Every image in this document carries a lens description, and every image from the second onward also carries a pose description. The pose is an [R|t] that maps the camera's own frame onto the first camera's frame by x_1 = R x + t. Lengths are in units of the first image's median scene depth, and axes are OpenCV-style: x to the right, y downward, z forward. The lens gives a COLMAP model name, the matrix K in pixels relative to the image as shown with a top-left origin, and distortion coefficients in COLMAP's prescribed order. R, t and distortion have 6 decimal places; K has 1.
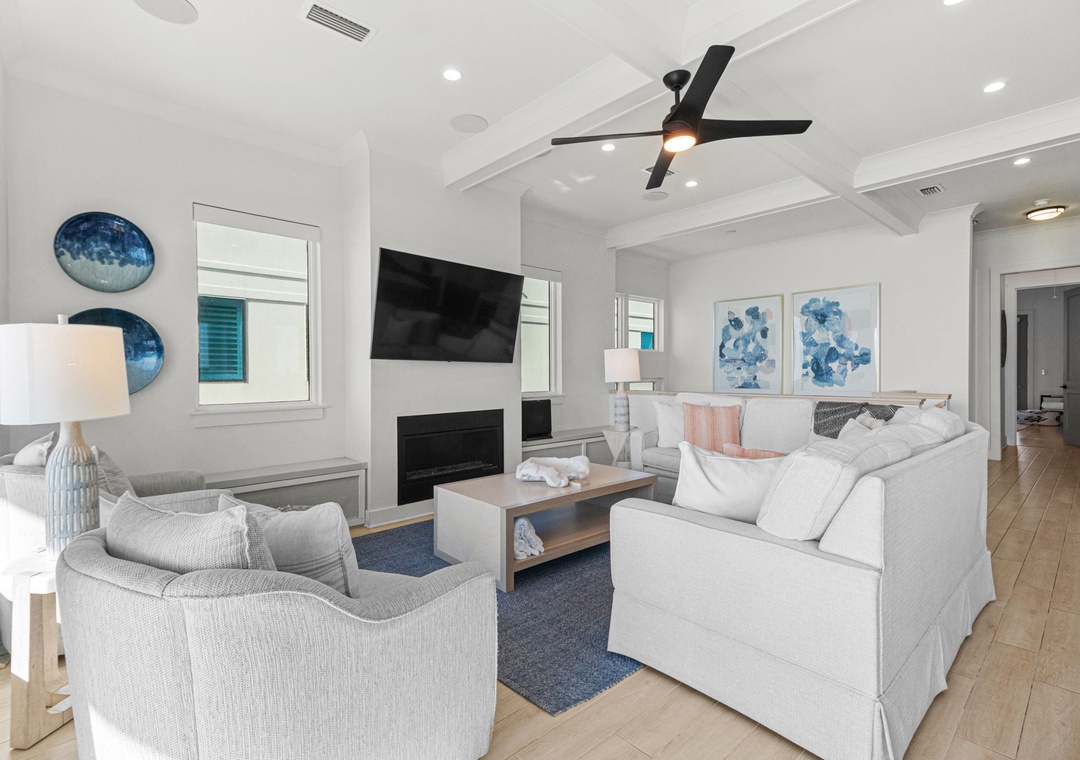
lens RADIAL K [[496.0, 0, 499.8], [0, 496.0, 359.6], [0, 0, 1]] dist [-0.001671, -0.000556]
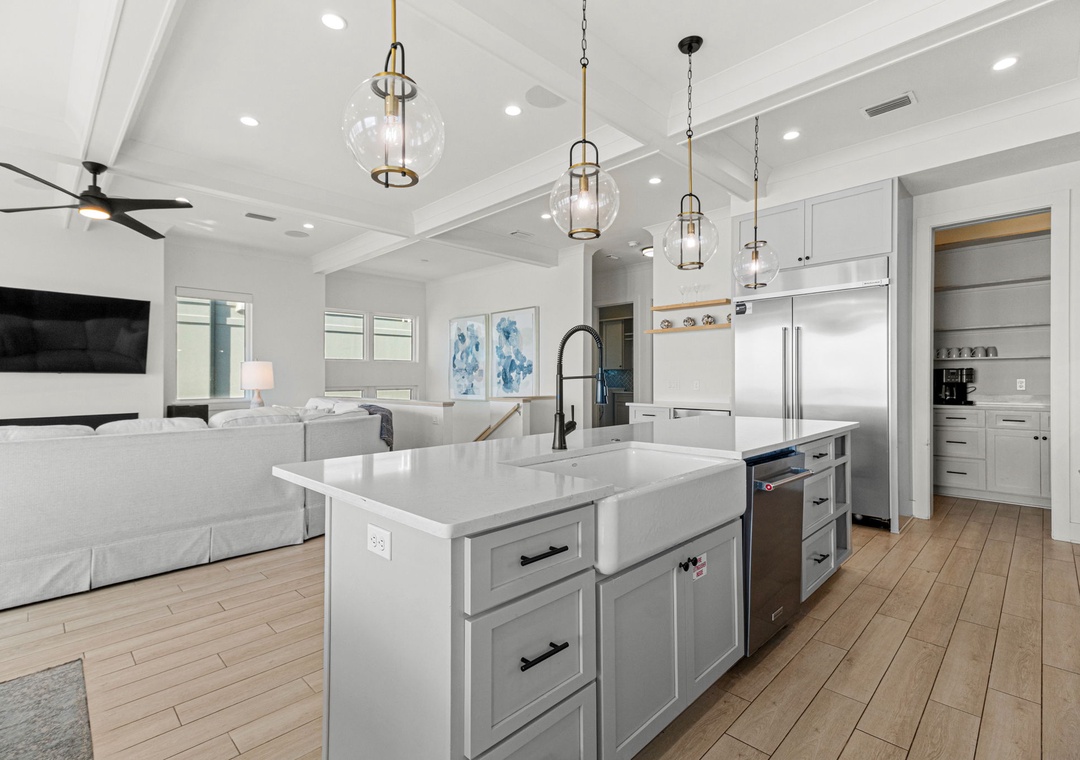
lens RADIAL K [[496.0, 0, 538.9], [0, 496.0, 371.5], [0, 0, 1]] dist [-0.001671, -0.000556]
pose [[0.998096, -0.001840, 0.061644, 0.629648], [0.001142, 0.999935, 0.011368, -0.008971], [-0.061661, -0.011276, 0.998033, -0.176563]]
